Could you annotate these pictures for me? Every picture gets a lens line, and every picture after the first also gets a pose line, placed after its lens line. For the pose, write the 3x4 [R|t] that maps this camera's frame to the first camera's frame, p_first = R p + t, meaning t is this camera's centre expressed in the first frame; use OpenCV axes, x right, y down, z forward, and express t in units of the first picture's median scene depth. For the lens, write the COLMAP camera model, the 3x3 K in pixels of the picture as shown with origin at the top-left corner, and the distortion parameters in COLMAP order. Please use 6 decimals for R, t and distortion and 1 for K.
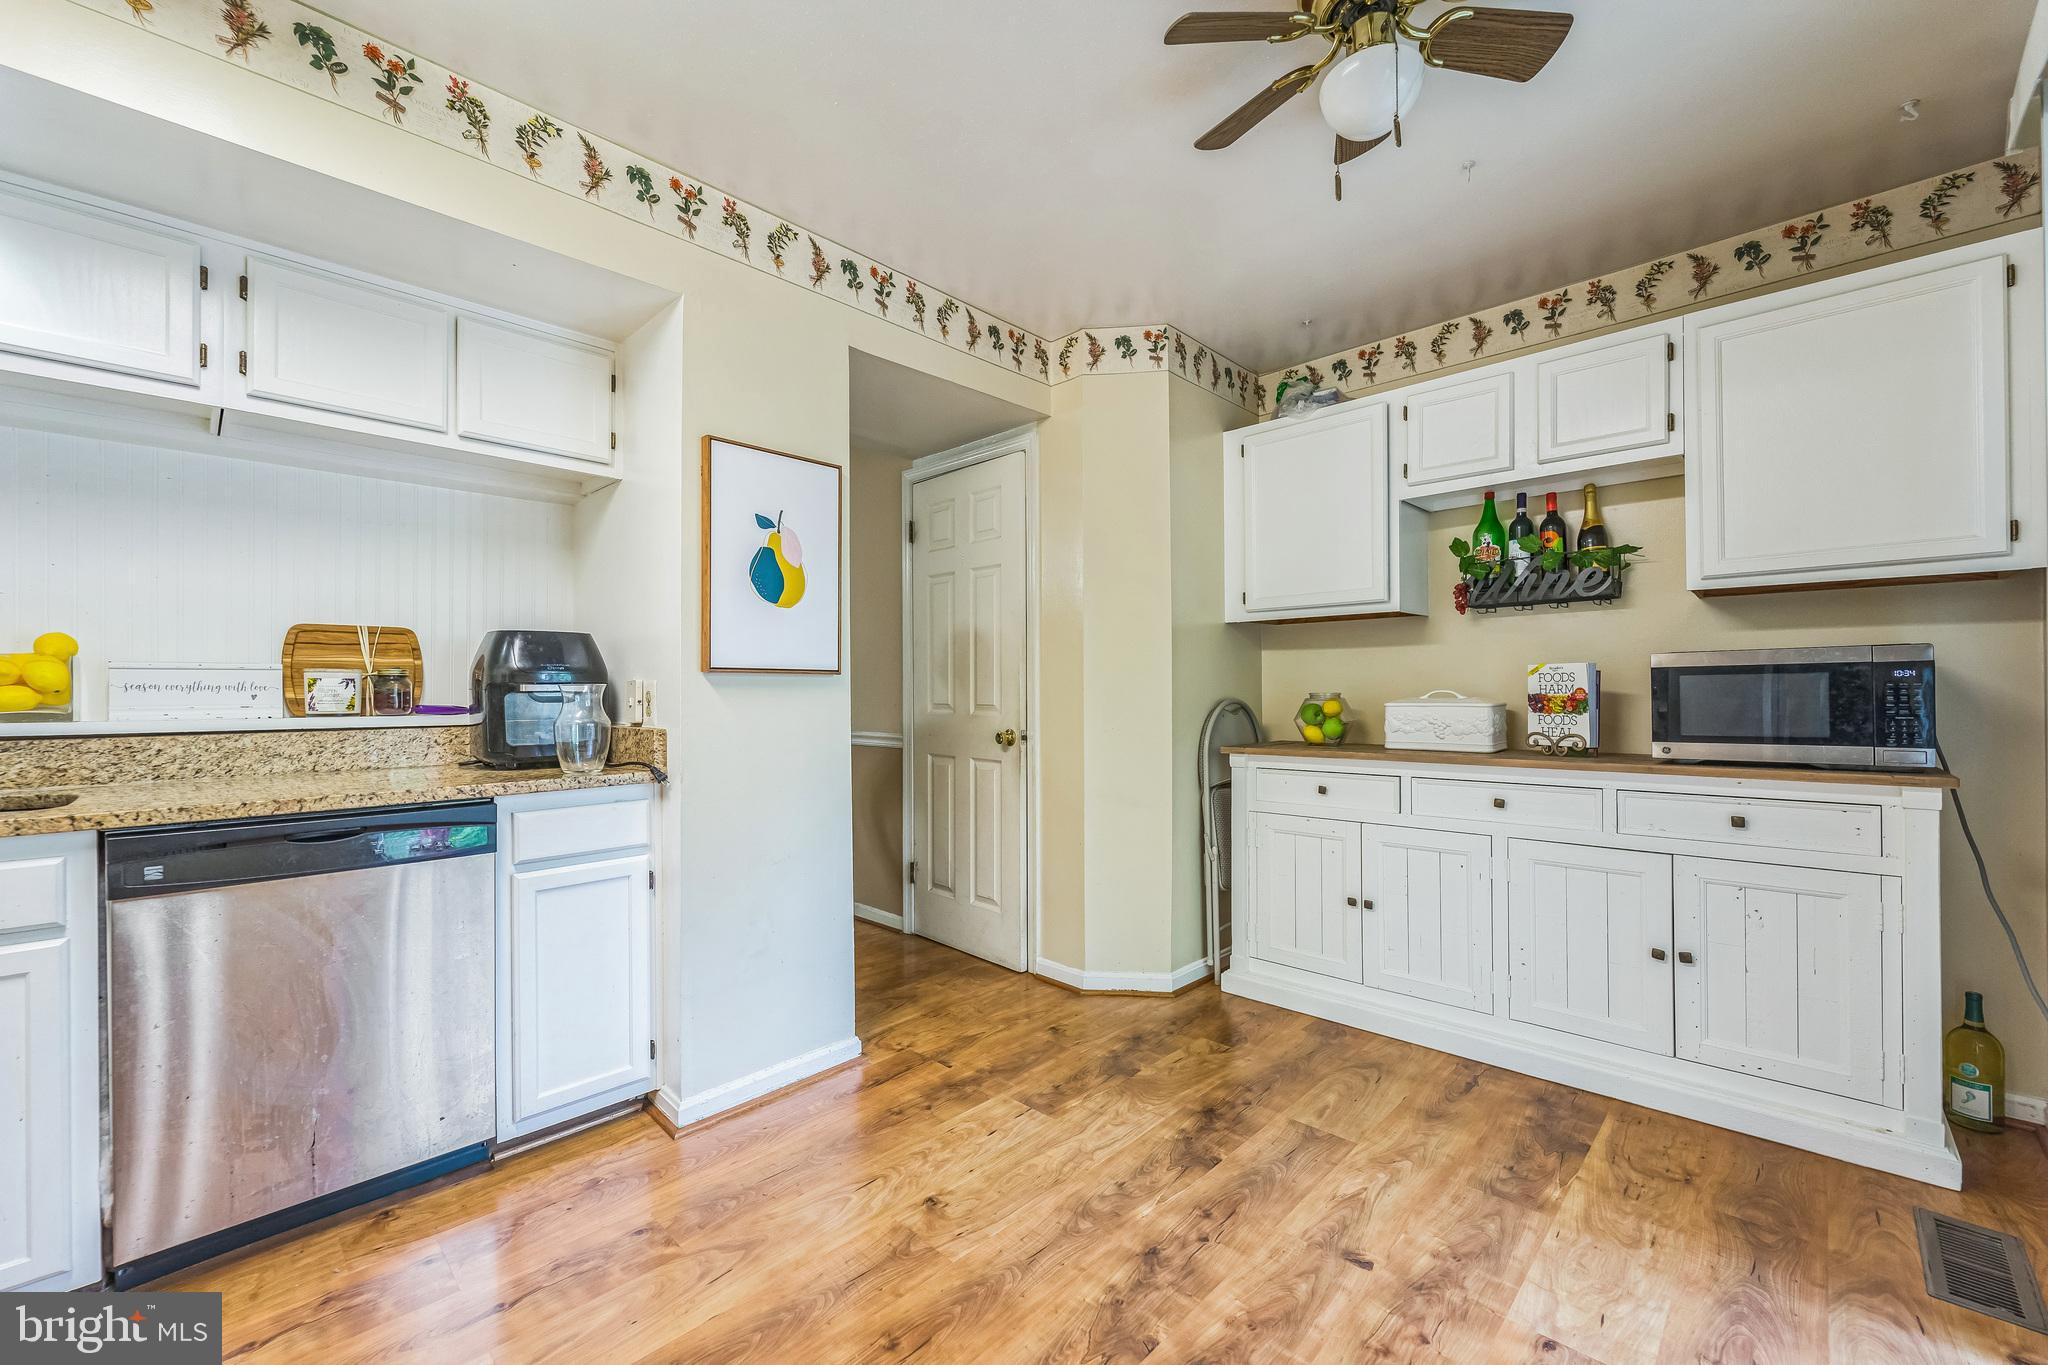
lens RADIAL K [[818.2, 0, 1024.8], [0, 818.2, 690.4], [0, 0, 1]] dist [0.000919, -0.000503]
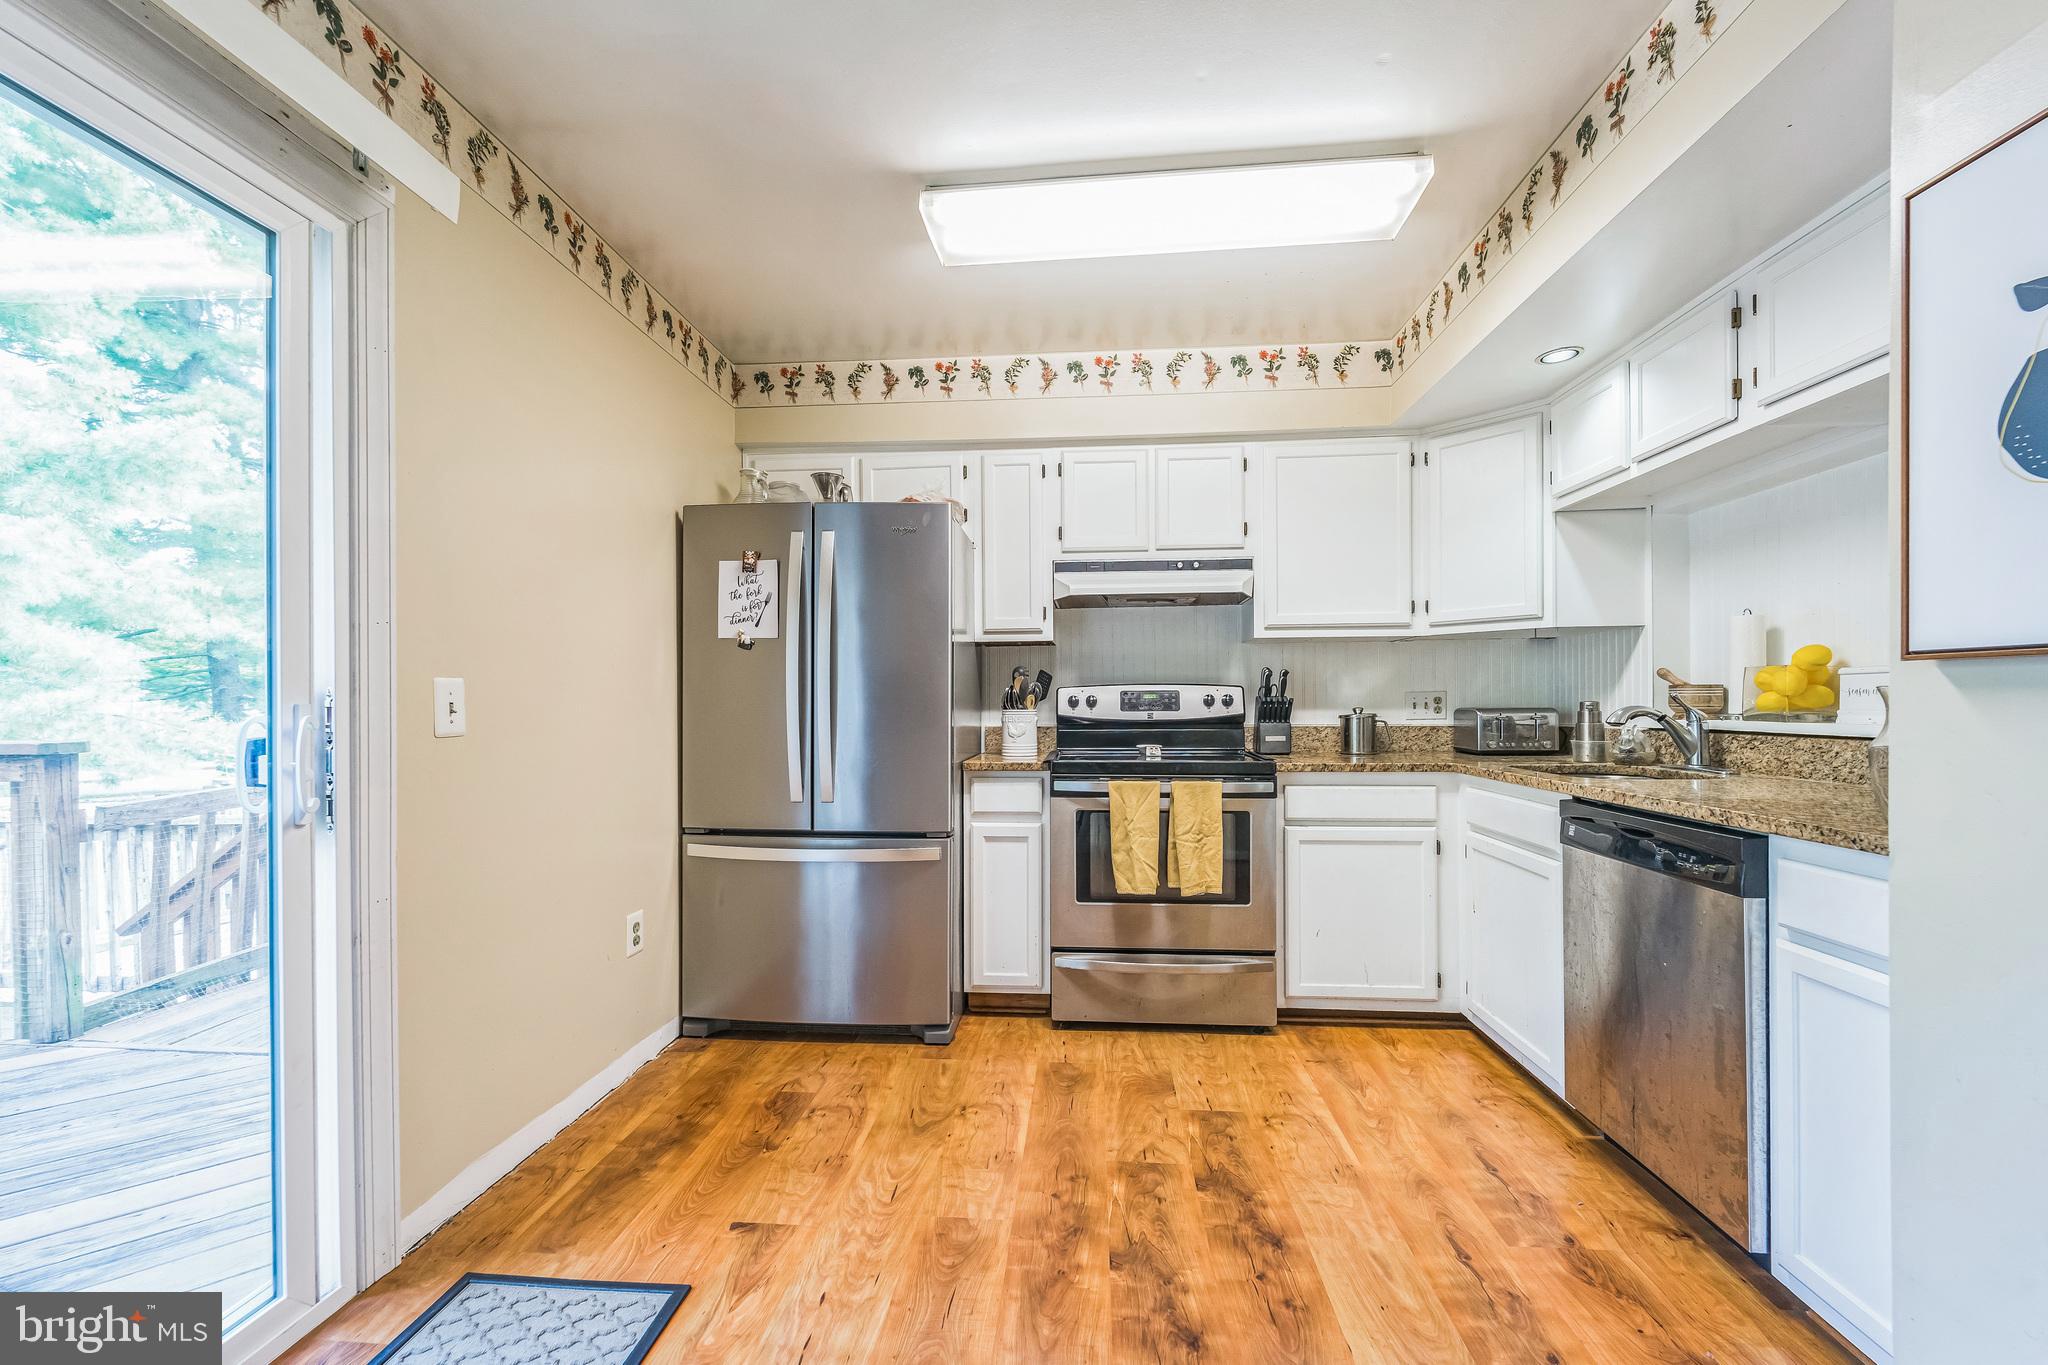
lens RADIAL K [[824.2, 0, 1026.6], [0, 824.2, 706.1], [0, 0, 1]] dist [0.000294, -0.000673]
pose [[-0.771635, 0.011843, -0.635955, 0.302829], [0.008365, 0.999929, 0.008470, -0.002315], [0.636011, 0.001216, -0.771679, 0.873703]]
